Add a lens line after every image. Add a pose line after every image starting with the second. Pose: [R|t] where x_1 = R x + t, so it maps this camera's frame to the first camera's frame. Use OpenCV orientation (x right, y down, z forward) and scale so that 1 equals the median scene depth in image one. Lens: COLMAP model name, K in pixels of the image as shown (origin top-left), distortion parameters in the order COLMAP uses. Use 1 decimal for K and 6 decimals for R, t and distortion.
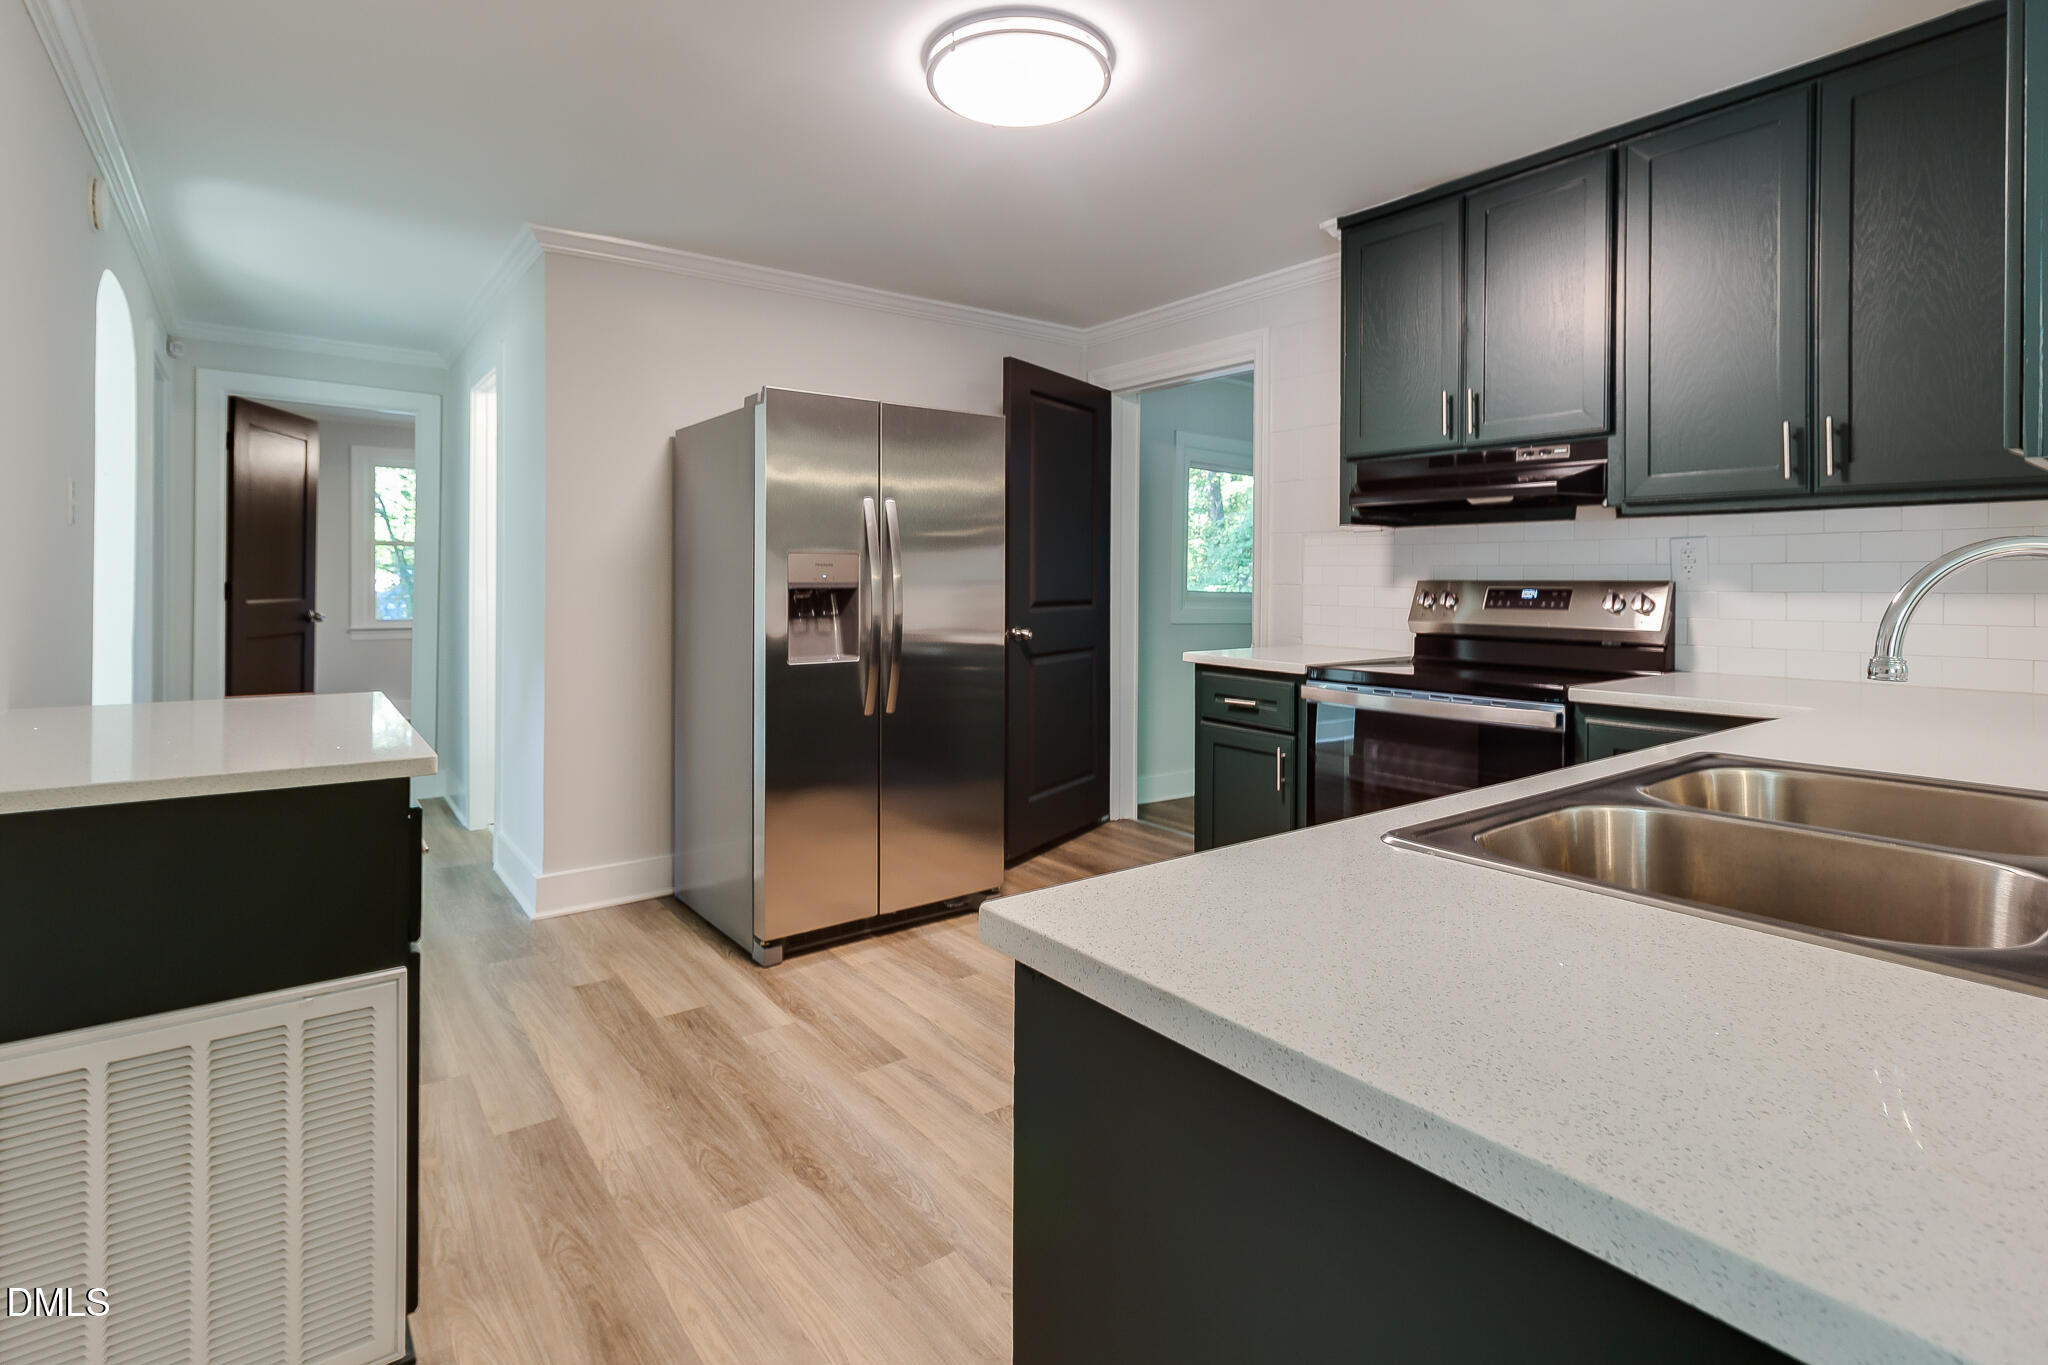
lens RADIAL K [[1011.5, 0, 1062.4], [0, 1011.5, 578.7], [0, 0, 1]] dist [0.012937, 0.000811]
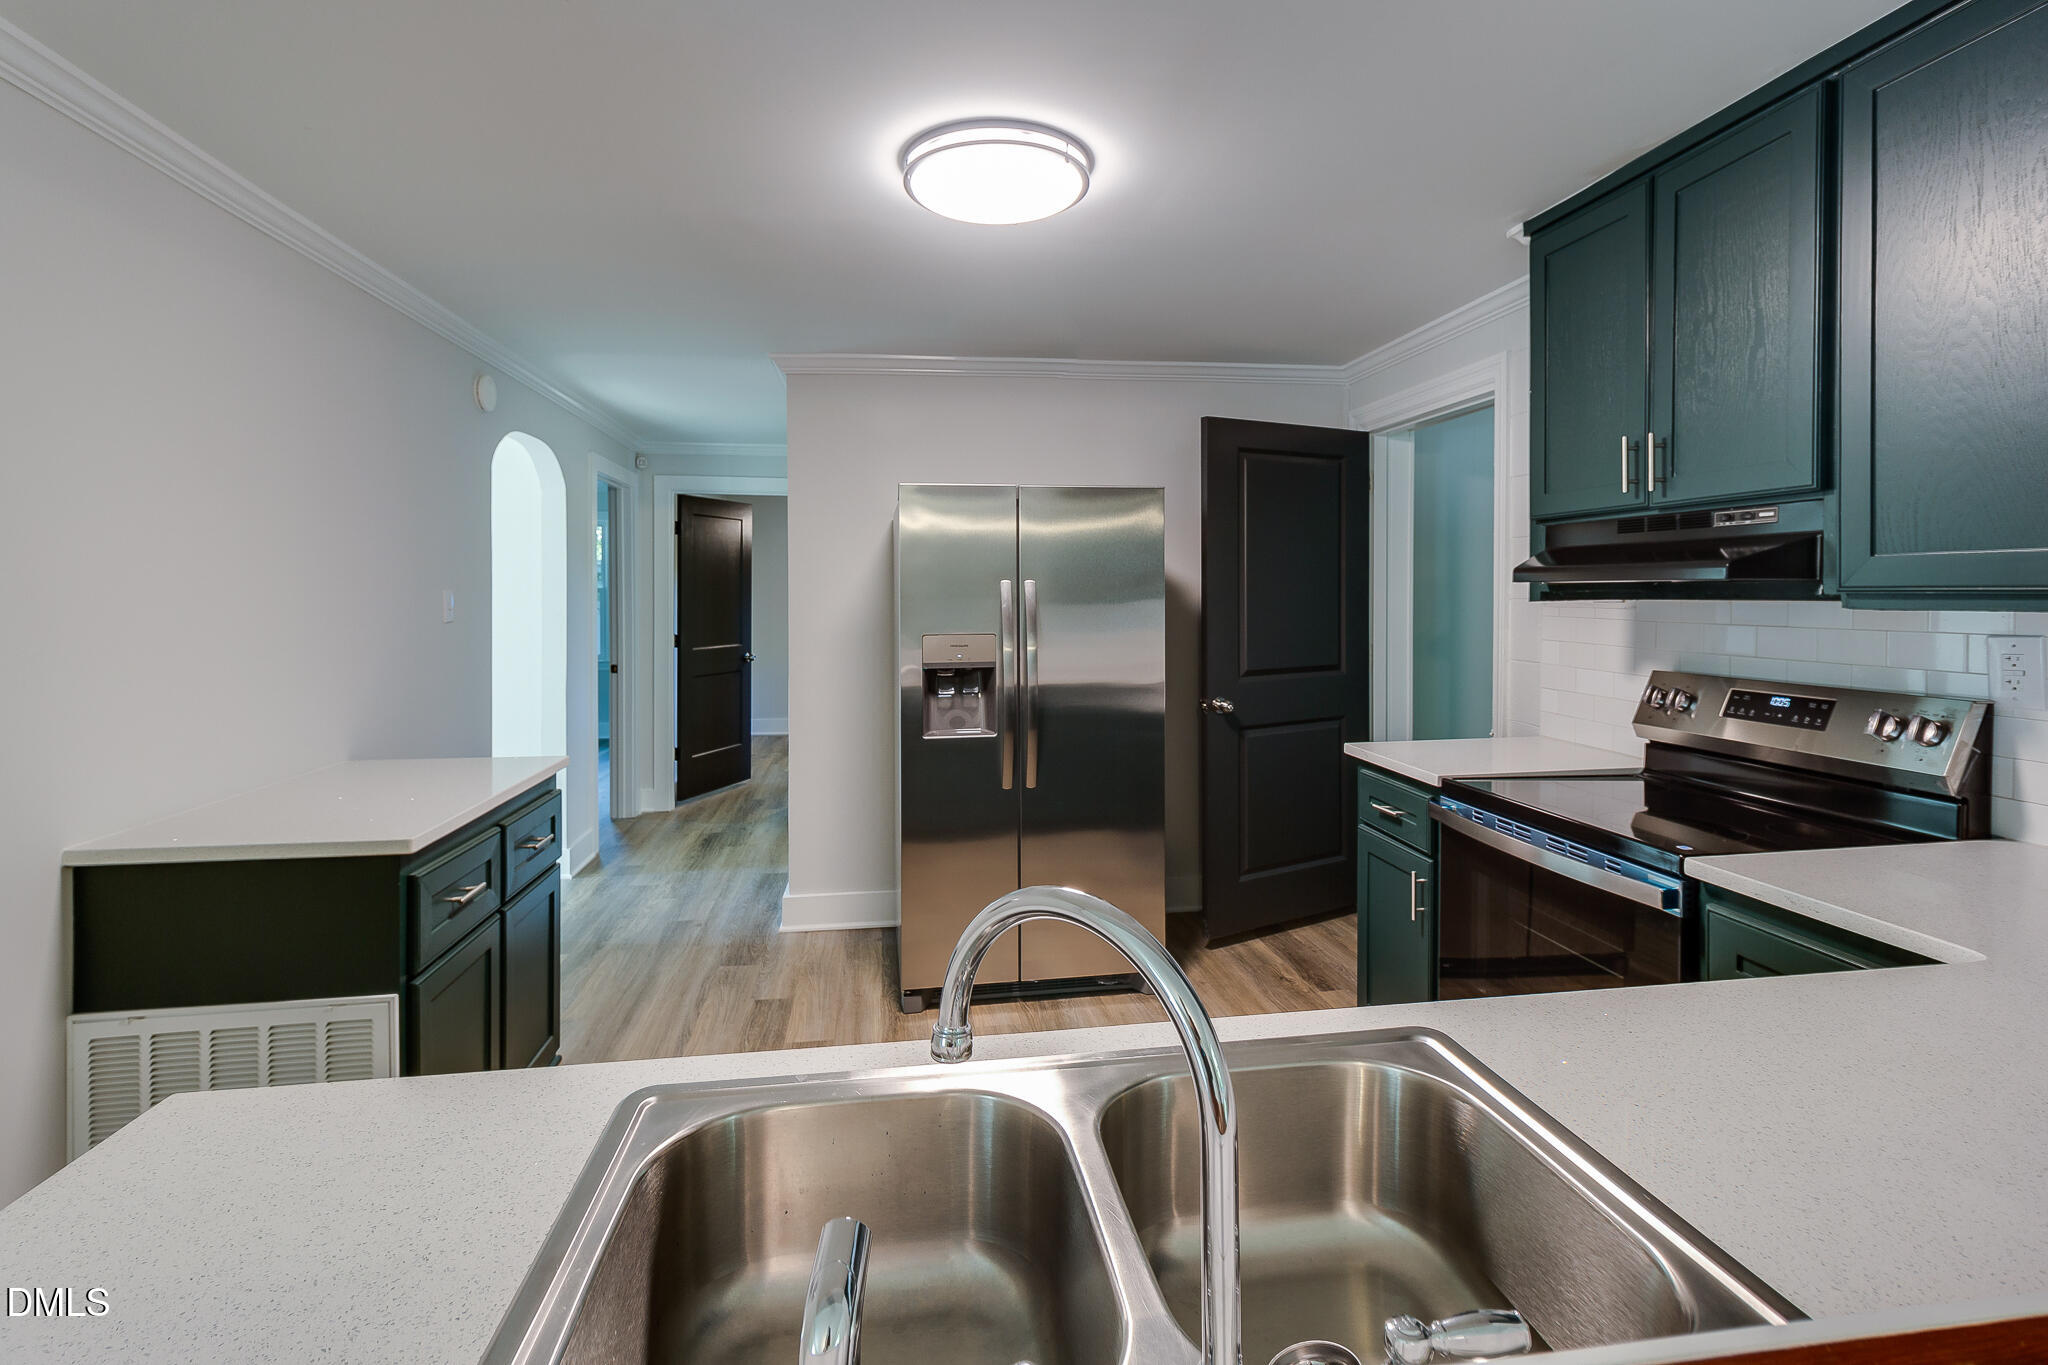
lens RADIAL K [[1011.5, 0, 1047.6], [0, 1011.5, 603.7], [0, 0, 1]] dist [0.012937, 0.000811]
pose [[0.875864, -0.001876, -0.482554, 0.351442], [0.007069, 0.999935, 0.008942, -0.065121], [0.482506, -0.011243, 0.875820, 0.110216]]
